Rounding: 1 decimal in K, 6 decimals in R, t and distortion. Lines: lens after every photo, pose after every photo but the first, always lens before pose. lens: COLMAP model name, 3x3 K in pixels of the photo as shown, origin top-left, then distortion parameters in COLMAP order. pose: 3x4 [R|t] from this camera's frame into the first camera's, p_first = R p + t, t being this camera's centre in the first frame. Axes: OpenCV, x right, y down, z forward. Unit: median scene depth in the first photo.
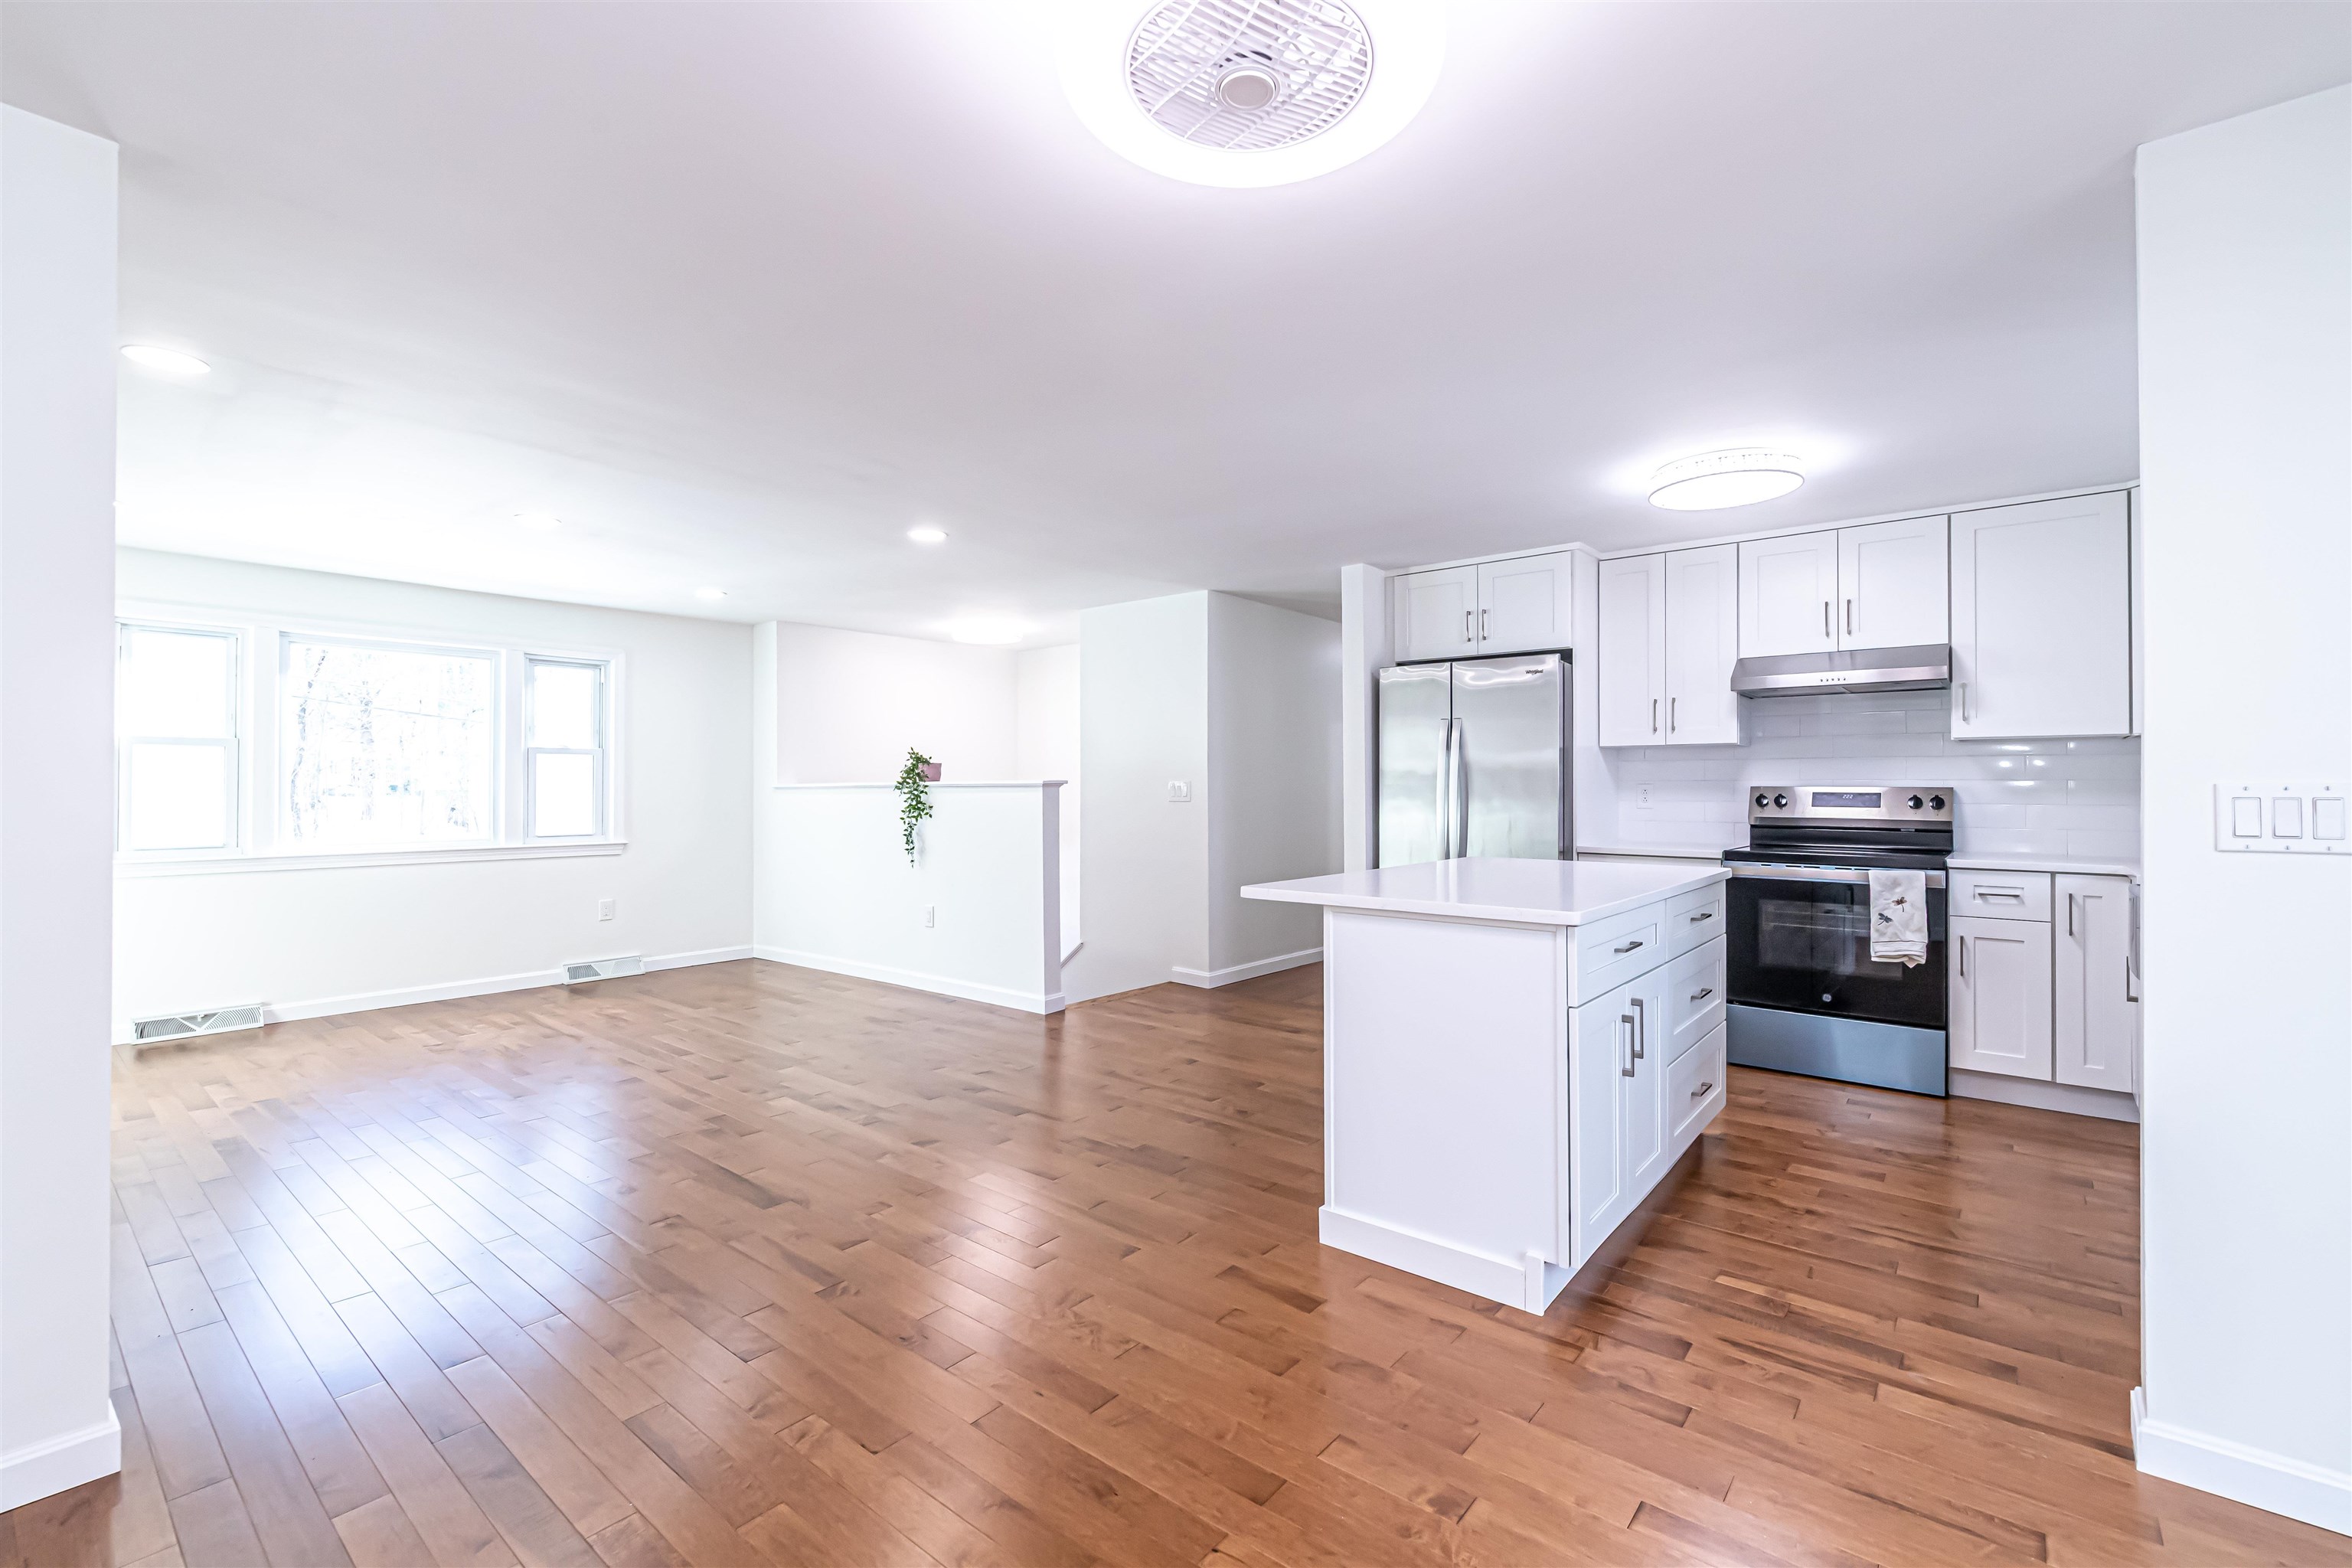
lens RADIAL K [[1021.9, 0, 1180.5], [0, 1021.9, 826.5], [0, 0, 1]] dist [0.009846, -0.003179]
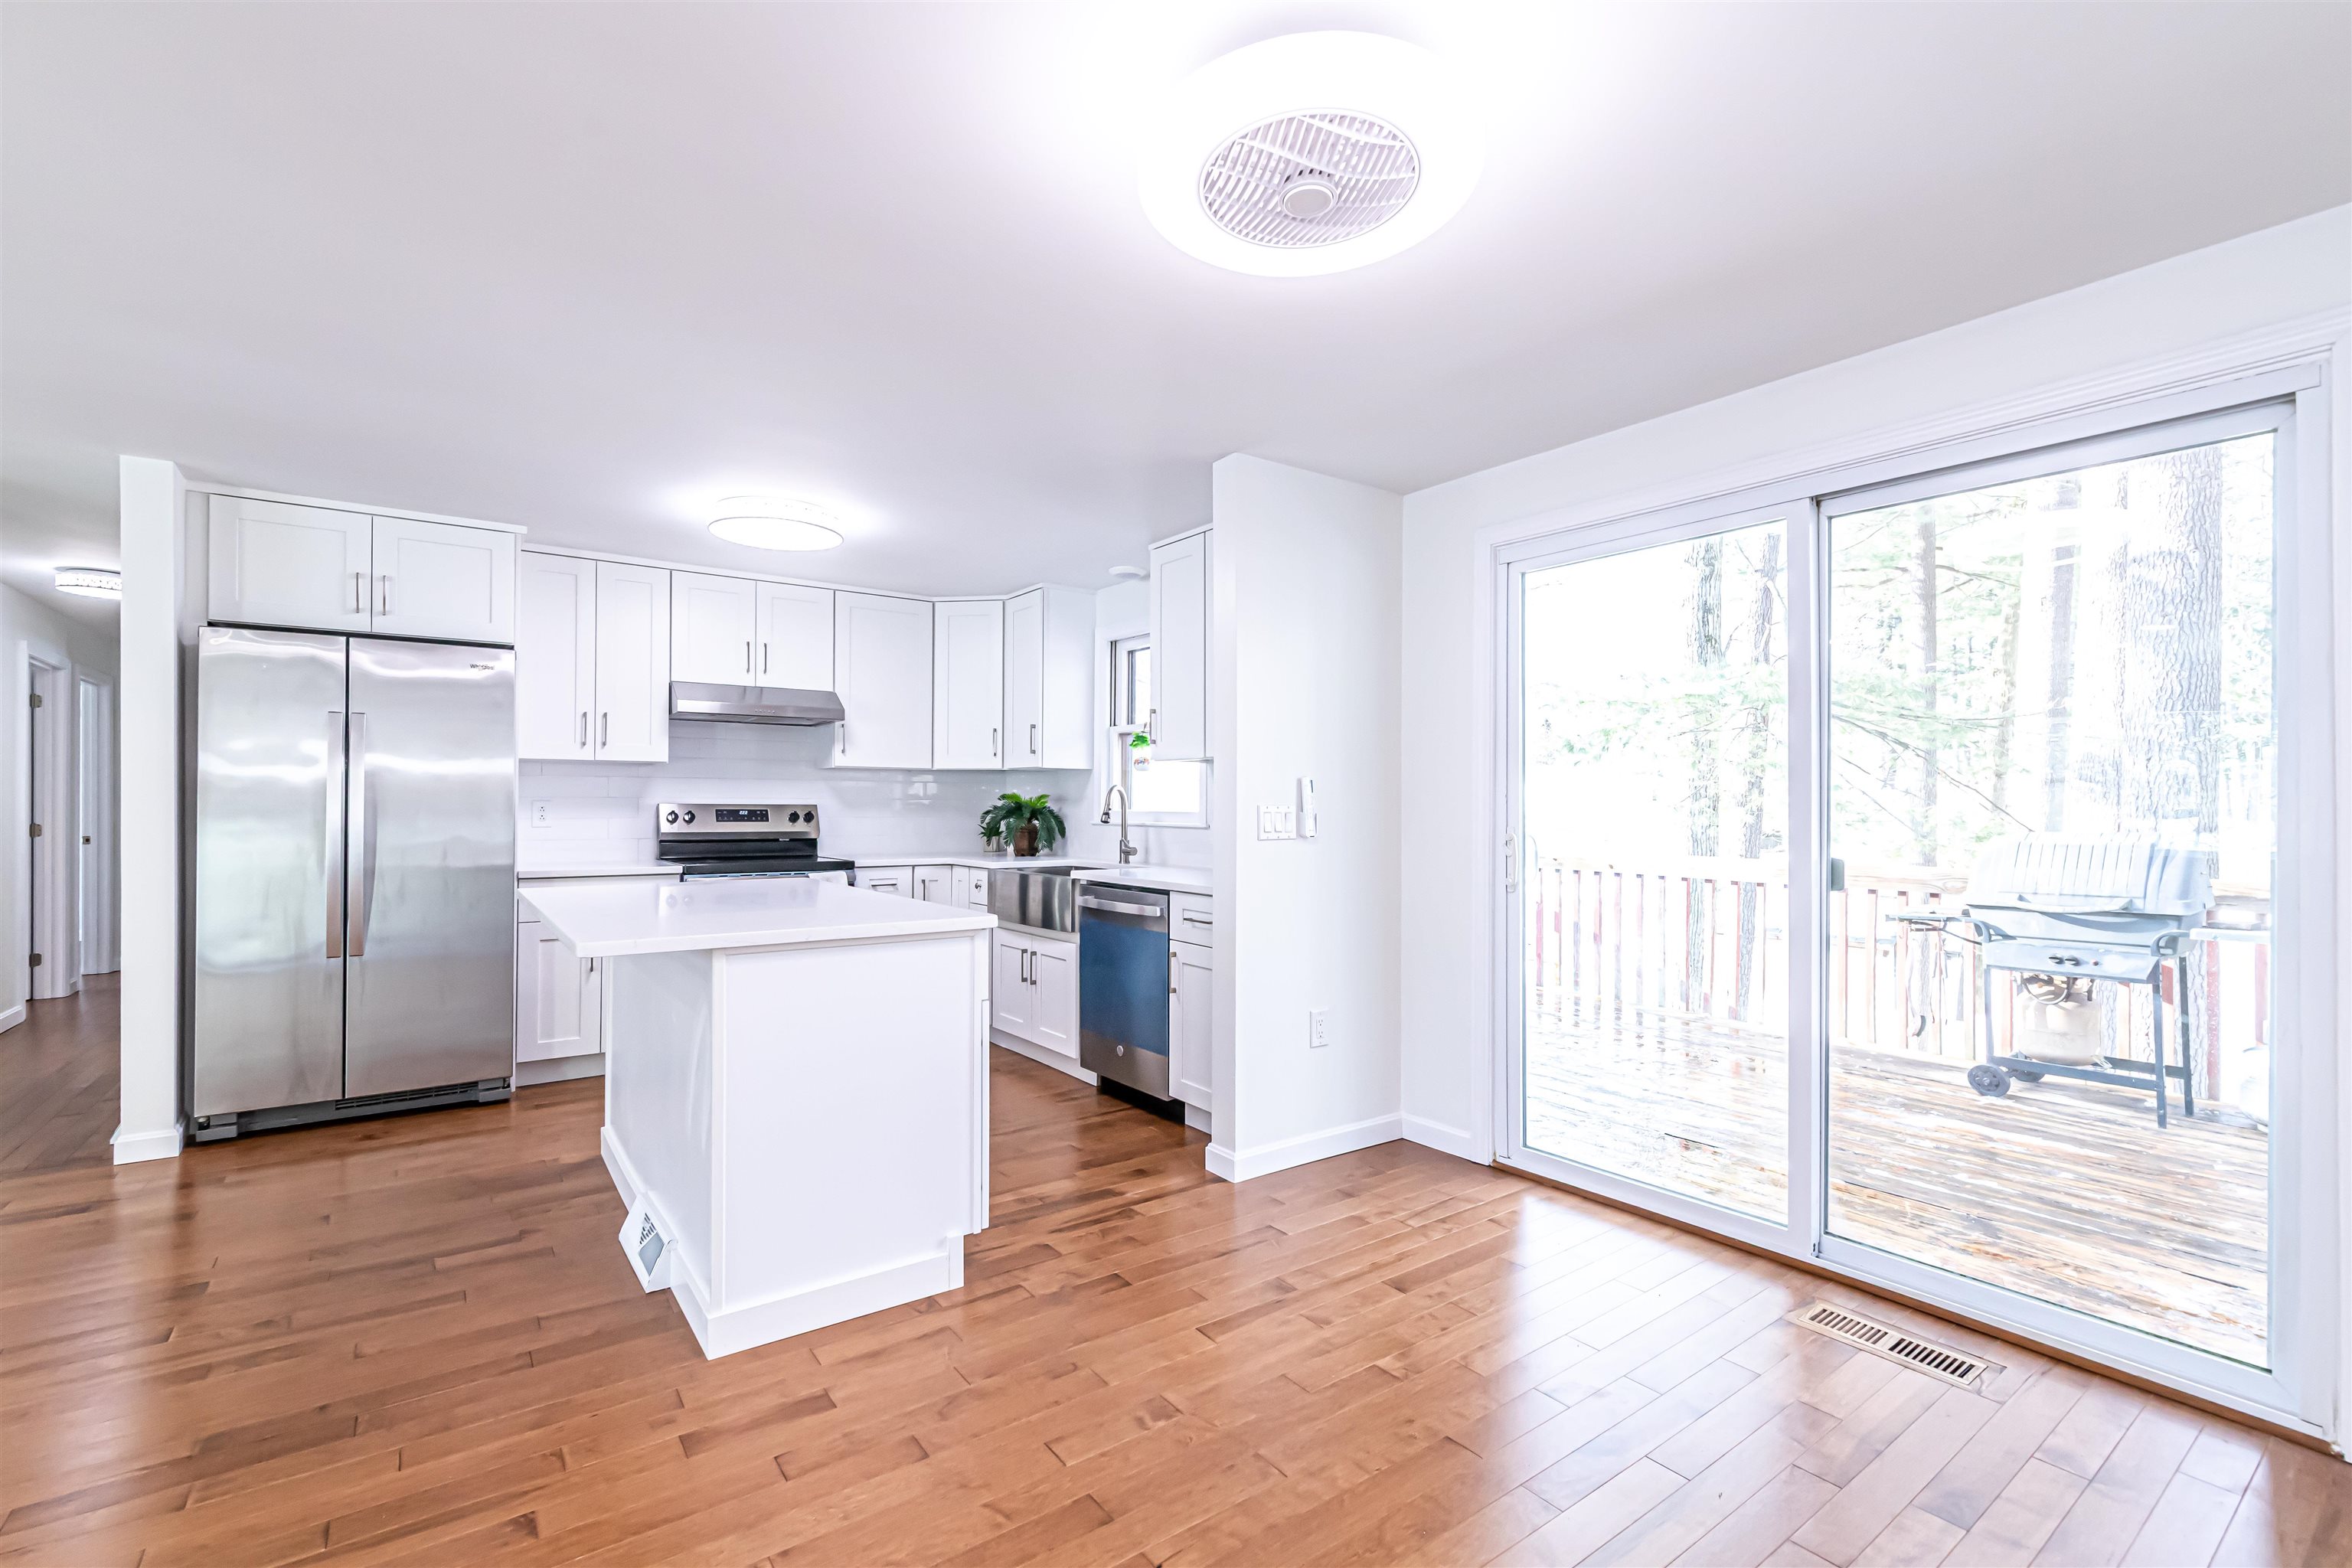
lens RADIAL K [[1021.9, 0, 1164.2], [0, 1021.9, 797.0], [0, 0, 1]] dist [0.009846, -0.003179]
pose [[0.257414, 0.010906, 0.966240, -0.339361], [0.037682, 0.999062, -0.021315, -0.005006], [-0.965566, 0.041897, 0.256762, 0.258406]]
